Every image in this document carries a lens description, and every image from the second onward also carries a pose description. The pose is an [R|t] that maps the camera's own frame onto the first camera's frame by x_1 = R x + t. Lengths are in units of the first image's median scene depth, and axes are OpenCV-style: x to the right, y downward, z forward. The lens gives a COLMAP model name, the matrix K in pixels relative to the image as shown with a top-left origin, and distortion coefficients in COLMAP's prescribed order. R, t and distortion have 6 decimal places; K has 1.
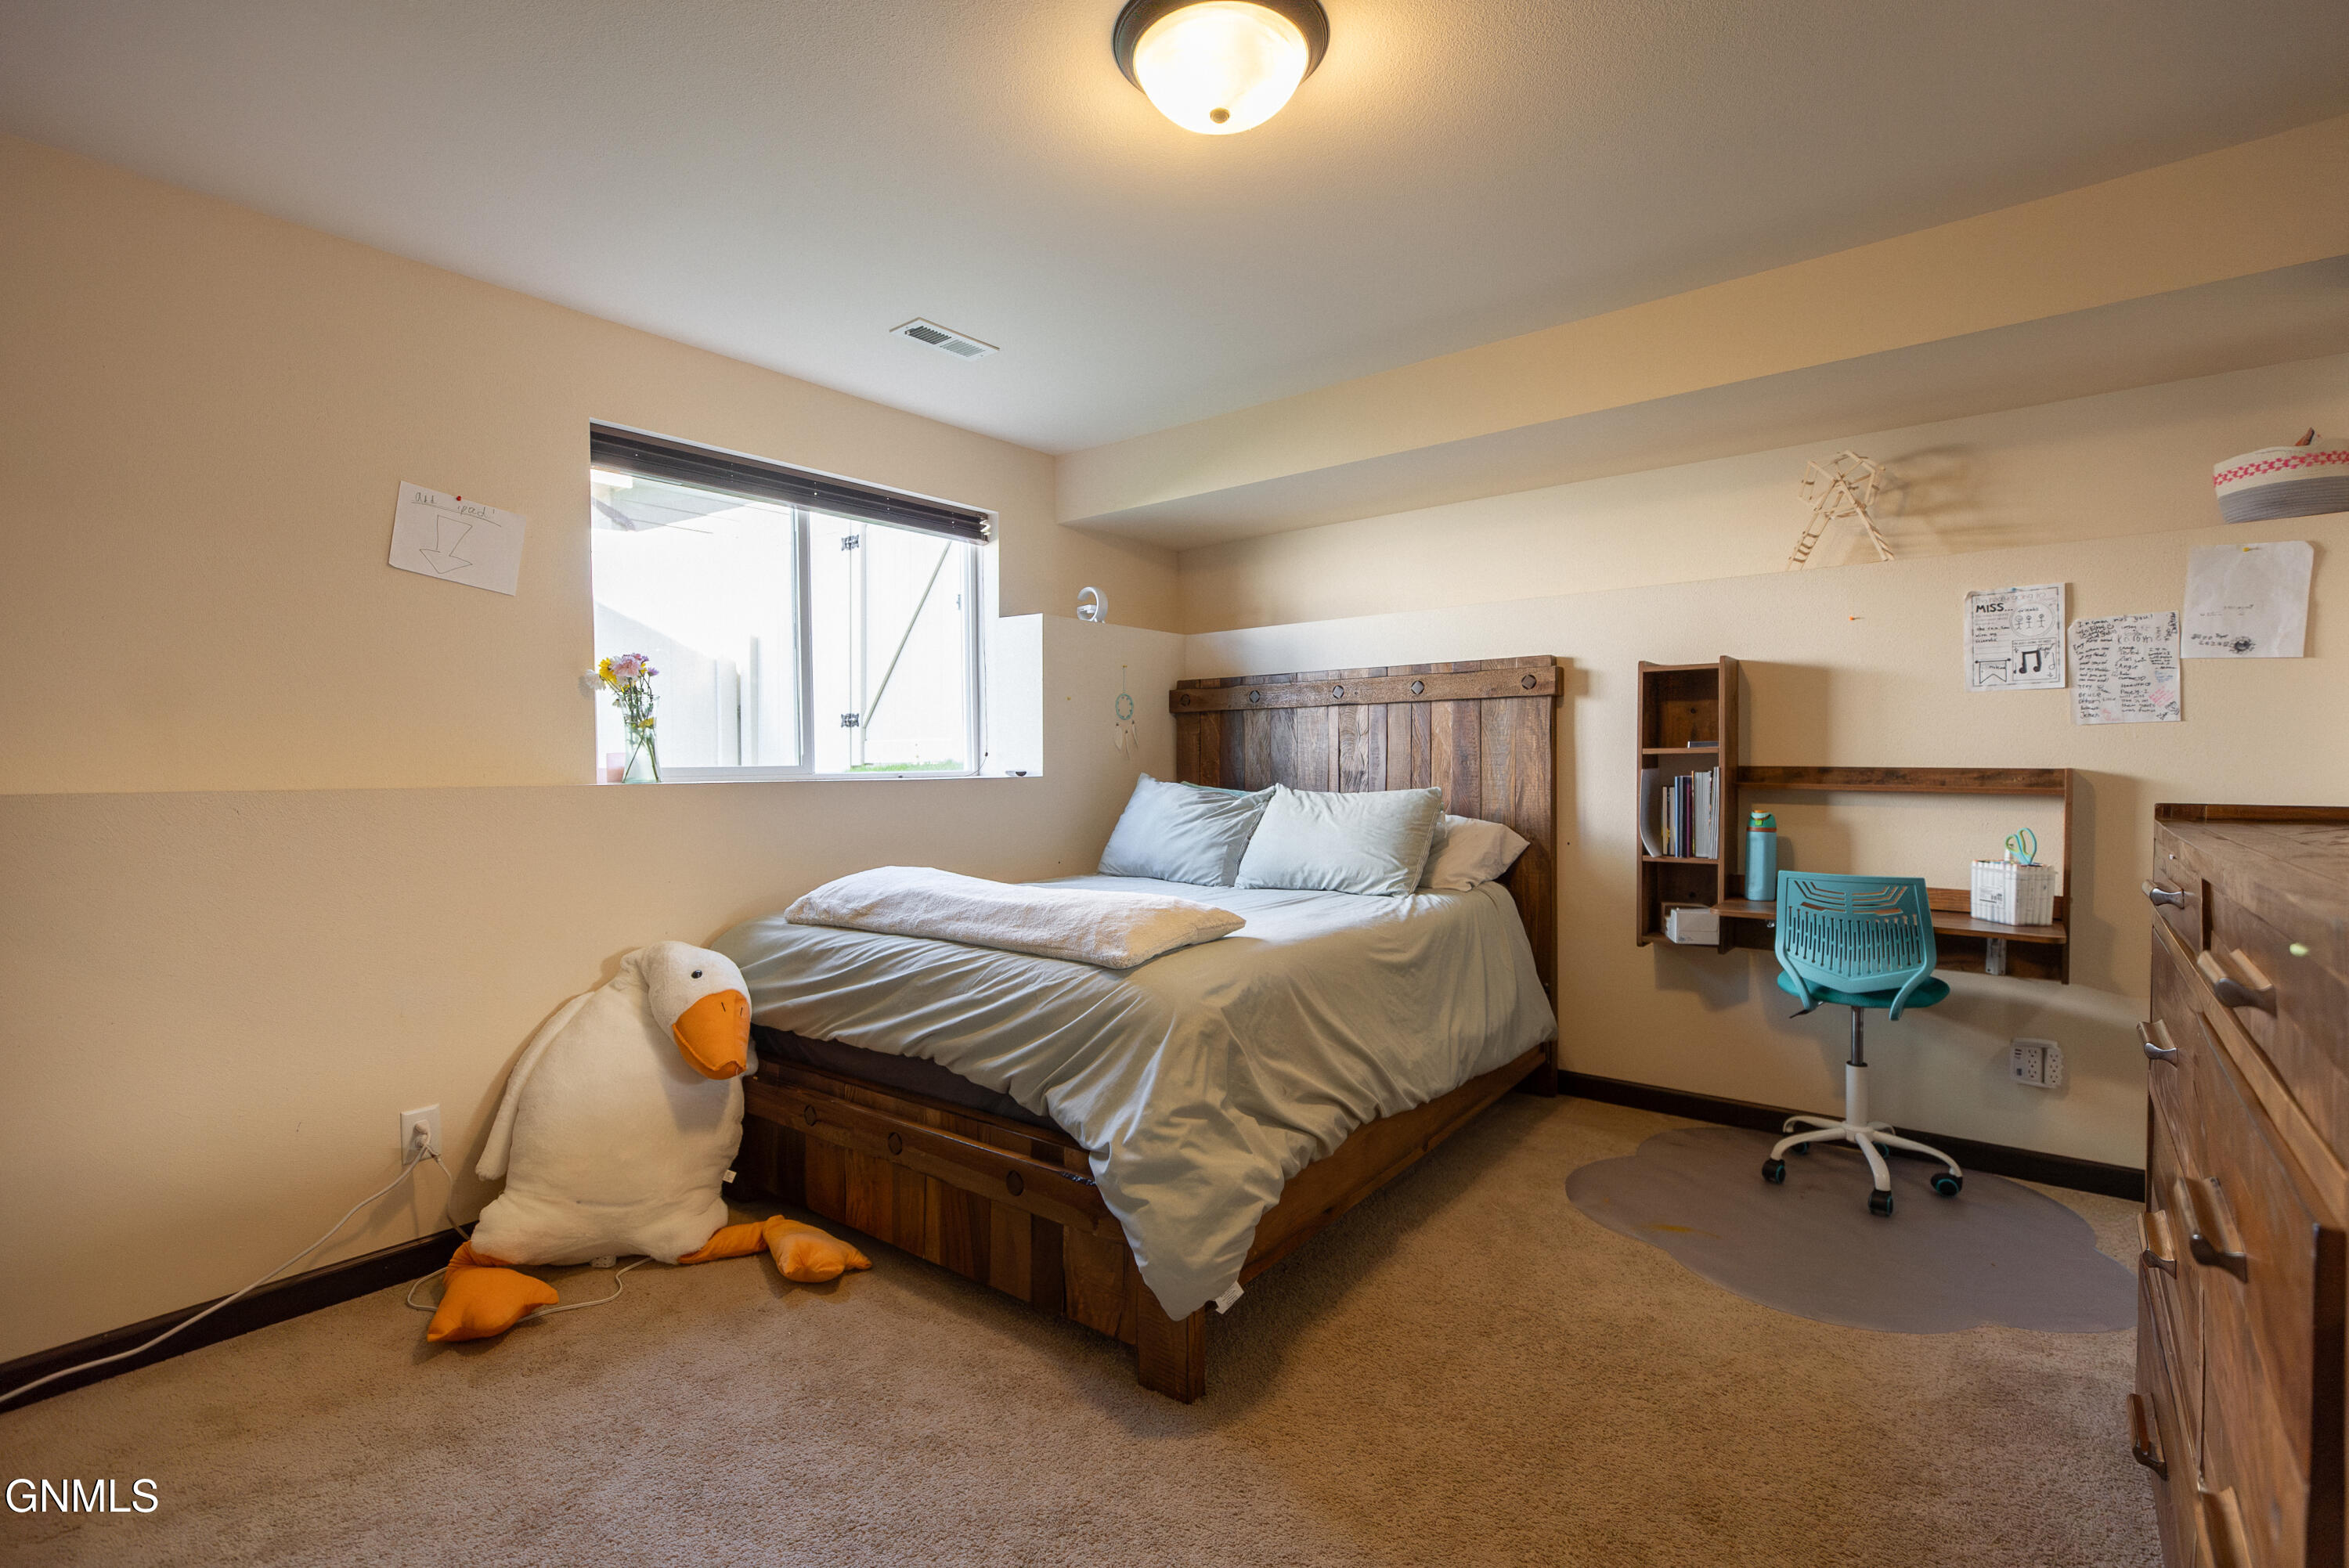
lens RADIAL K [[1063.8, 0, 1184.7], [0, 1063.8, 784.9], [0, 0, 1]] dist [-0.005391, 0.000547]
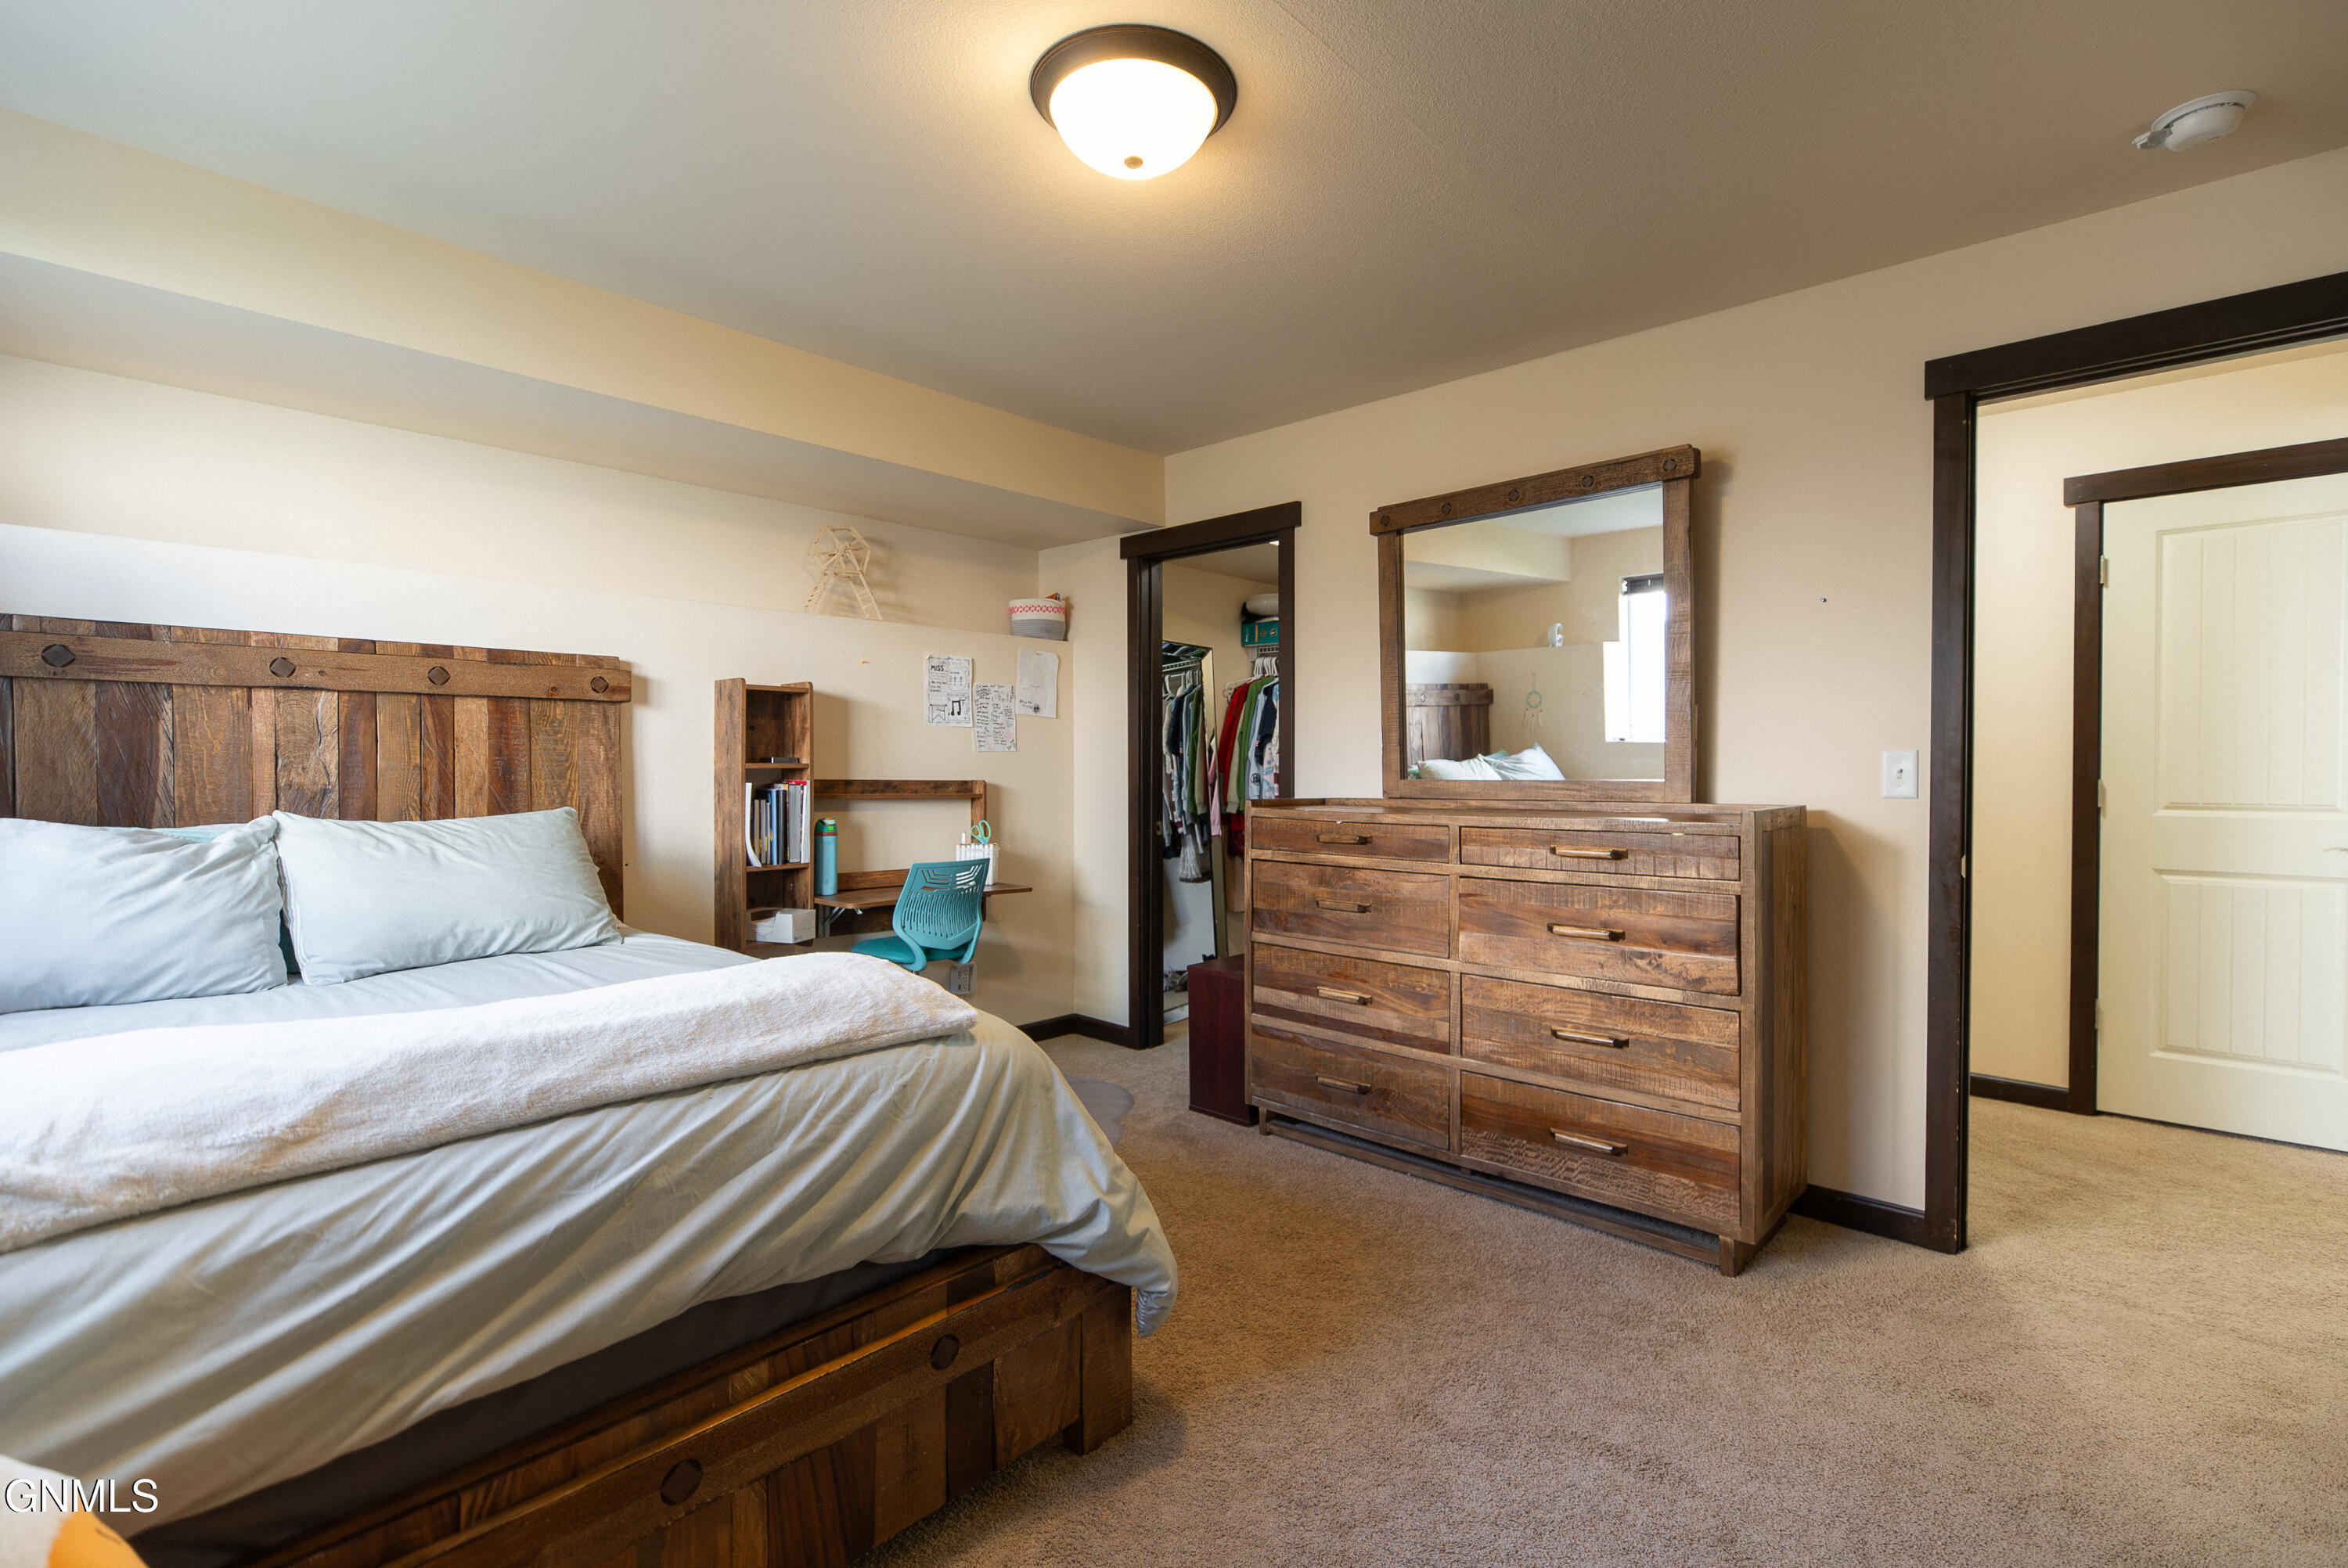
lens RADIAL K [[1063.3, 0, 1182.6], [0, 1063.3, 780.7], [0, 0, 1]] dist [-0.005391, 0.000547]
pose [[0.075184, -0.006843, 0.997146, -0.639439], [0.017786, 0.999827, 0.005520, -0.017085], [-0.997011, 0.017320, 0.075293, 0.561555]]
